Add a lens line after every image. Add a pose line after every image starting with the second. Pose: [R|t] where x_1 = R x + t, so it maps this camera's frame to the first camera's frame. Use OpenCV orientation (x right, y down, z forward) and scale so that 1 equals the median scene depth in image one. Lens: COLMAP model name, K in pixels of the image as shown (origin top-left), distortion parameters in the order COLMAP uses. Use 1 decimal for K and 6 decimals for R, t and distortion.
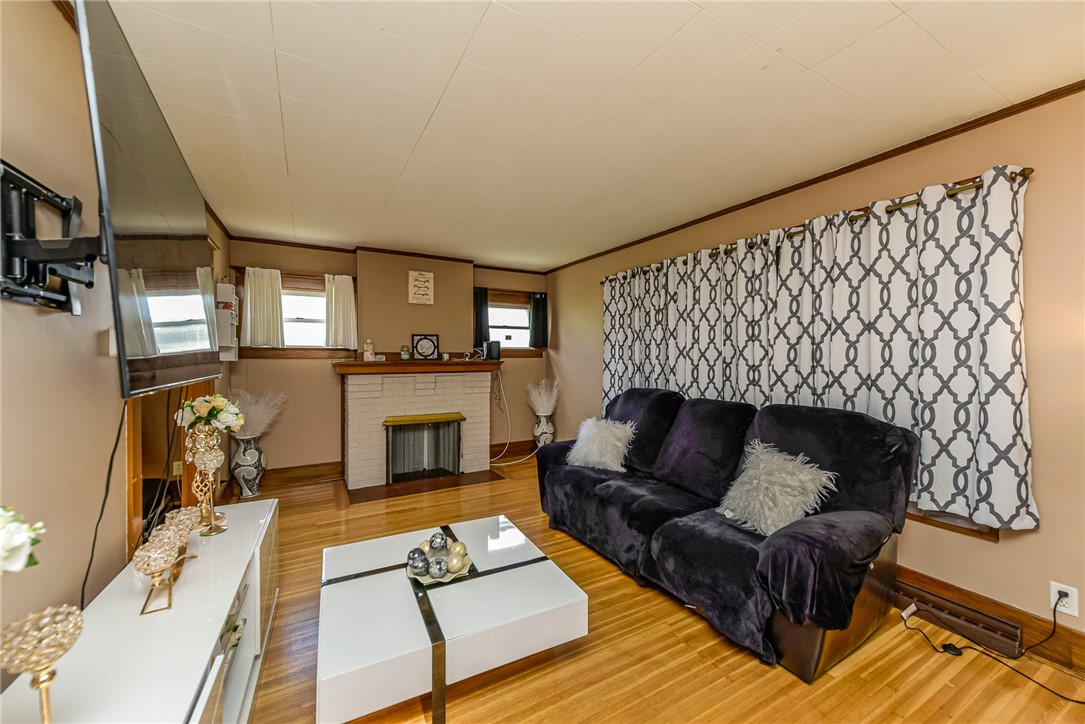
lens RADIAL K [[421.0, 0, 554.0], [0, 421.0, 362.2], [0, 0, 1]] dist [0.011178, -0.000067]
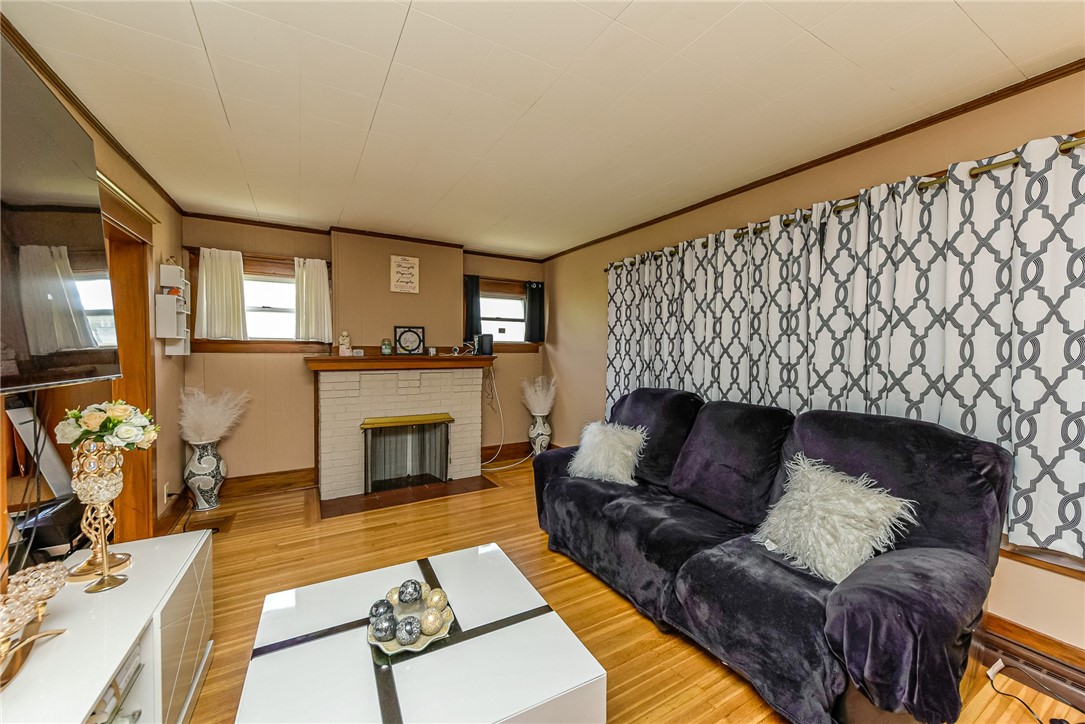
lens RADIAL K [[421.0, 0, 554.0], [0, 421.0, 362.2], [0, 0, 1]] dist [0.011178, -0.000067]
pose [[0.999870, 0.004362, 0.015533, -0.018147], [-0.004560, 0.999909, 0.012724, -0.004683], [-0.015476, -0.012793, 0.999798, 0.169035]]
